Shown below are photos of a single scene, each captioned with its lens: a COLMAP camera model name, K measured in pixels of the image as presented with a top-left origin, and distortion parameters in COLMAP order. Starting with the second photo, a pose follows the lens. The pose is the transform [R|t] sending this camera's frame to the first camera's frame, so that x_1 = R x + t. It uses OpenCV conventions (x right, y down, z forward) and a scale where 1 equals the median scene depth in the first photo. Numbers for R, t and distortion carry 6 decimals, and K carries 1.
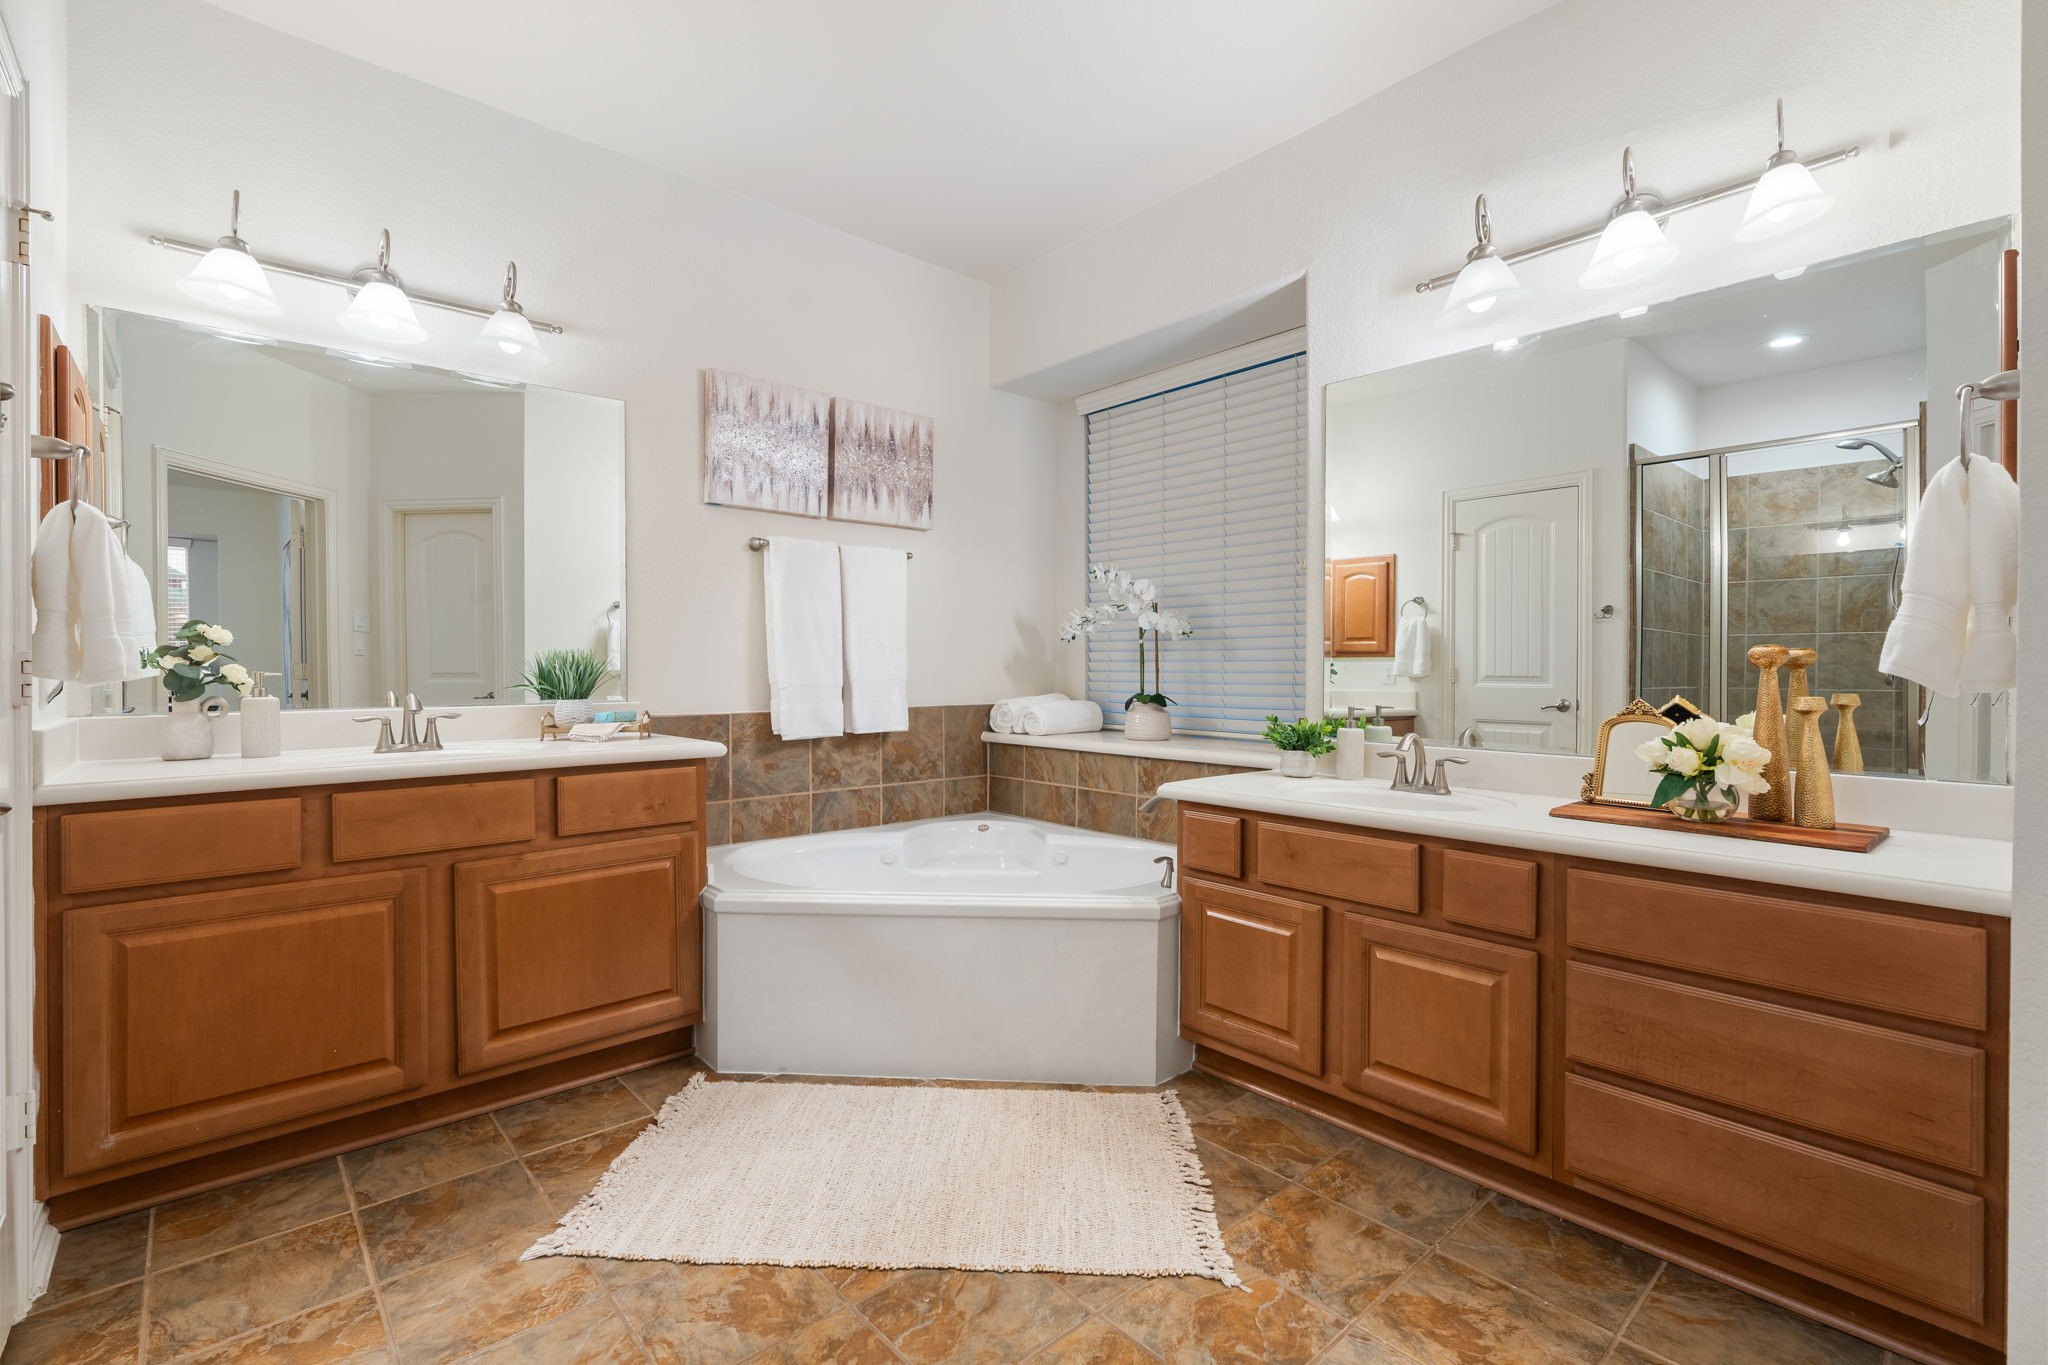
lens RADIAL K [[928.5, 0, 1018.7], [0, 928.5, 681.8], [0, 0, 1]] dist [0.012114, 0.000316]
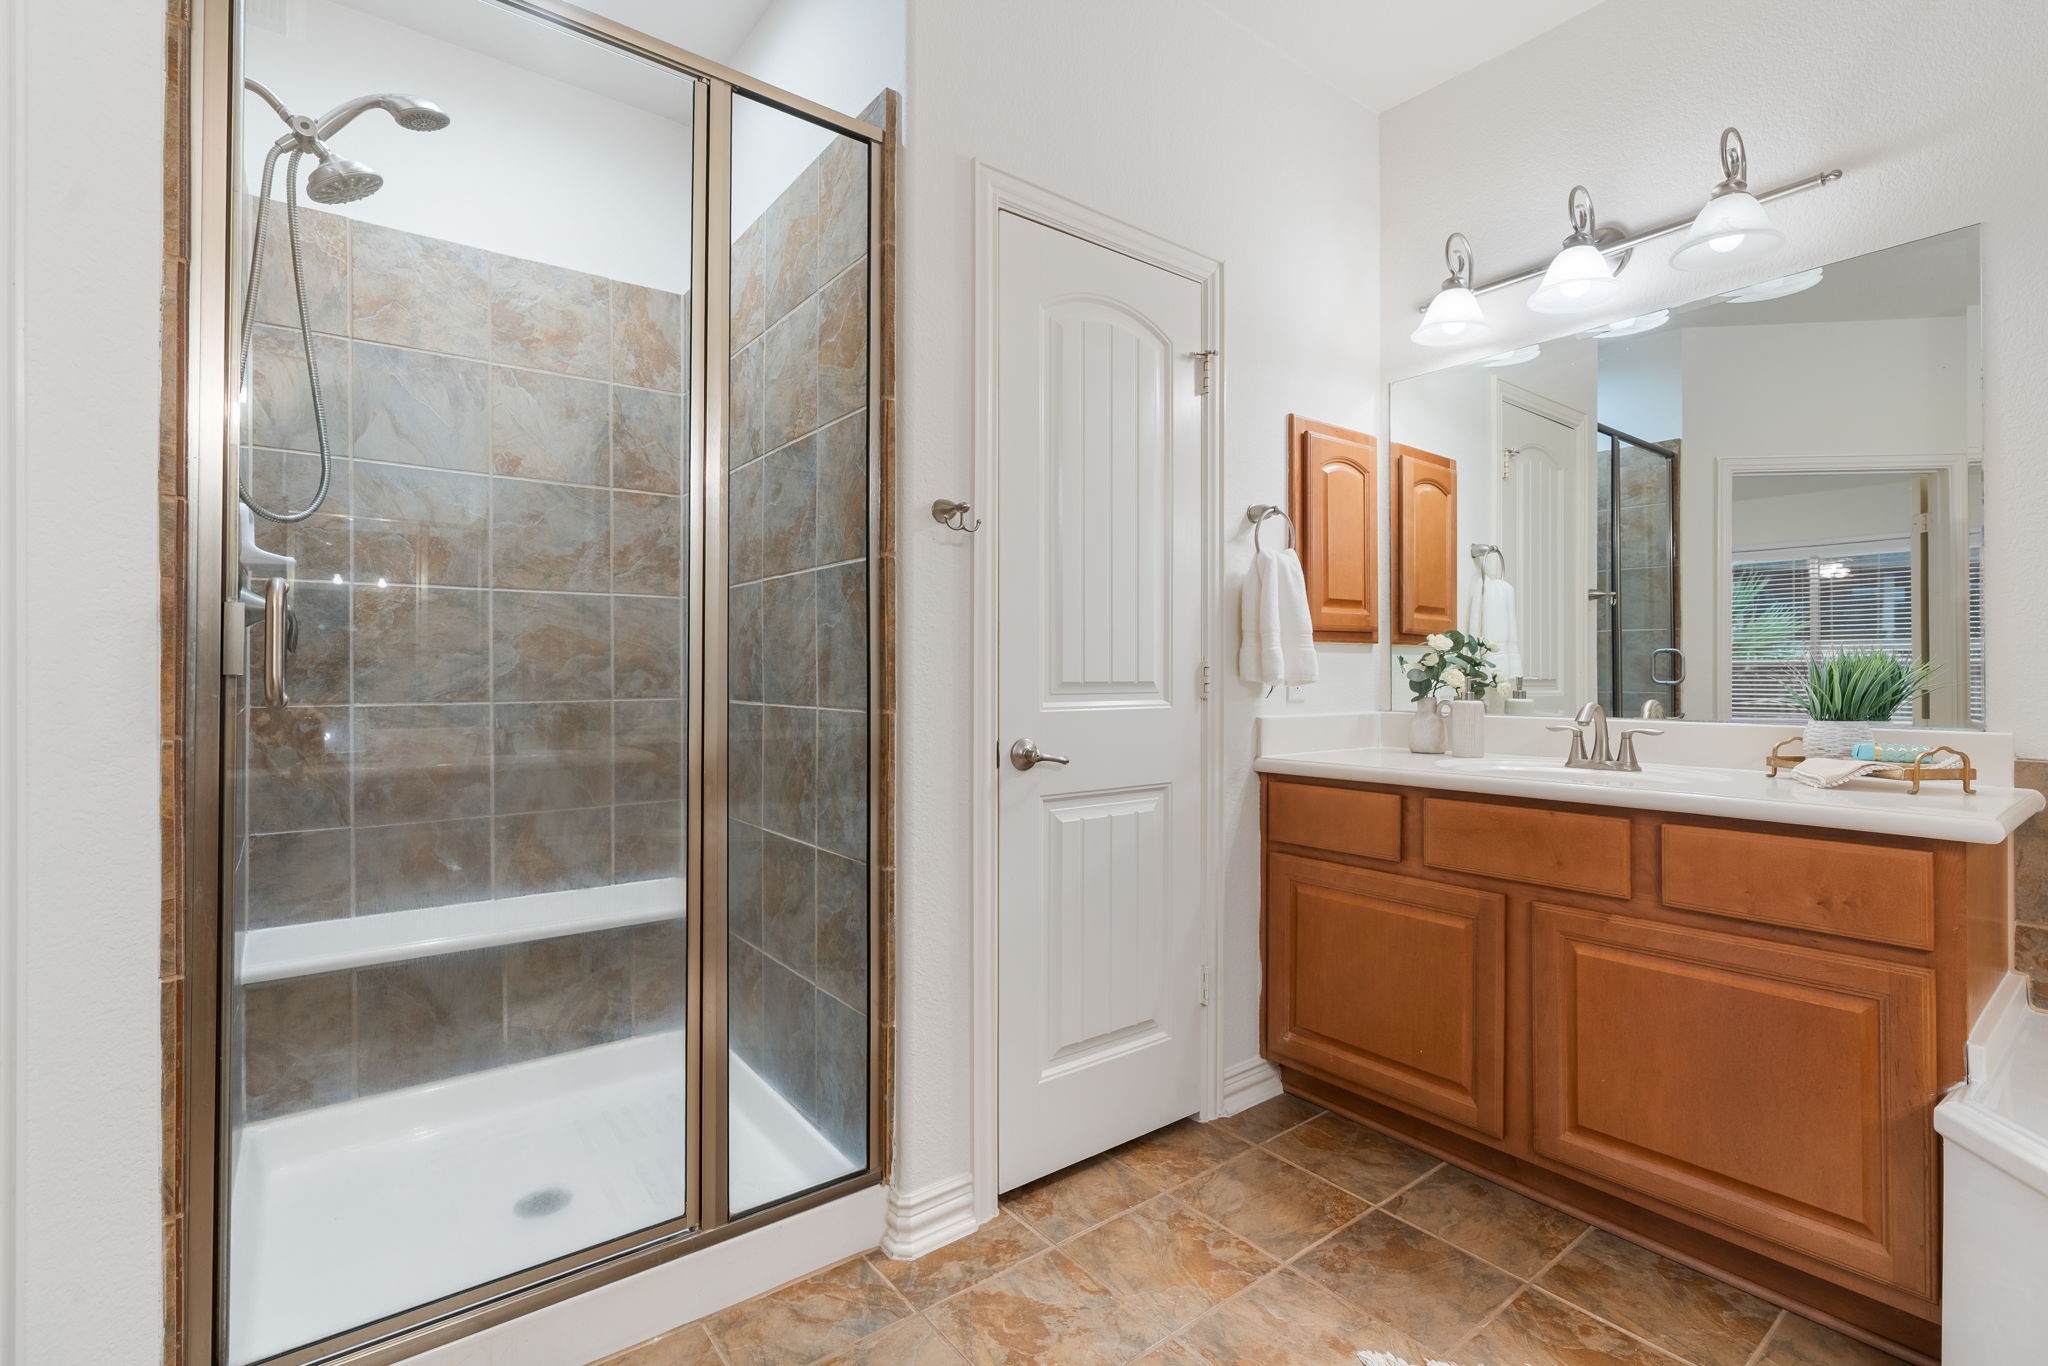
lens RADIAL K [[928.5, 0, 1021.3], [0, 928.5, 672.8], [0, 0, 1]] dist [0.012114, 0.000316]
pose [[-0.065139, 0.000364, -0.997876, 0.216643], [-0.012325, 0.999923, 0.001169, -0.008341], [0.997800, 0.012375, -0.065130, 0.444281]]
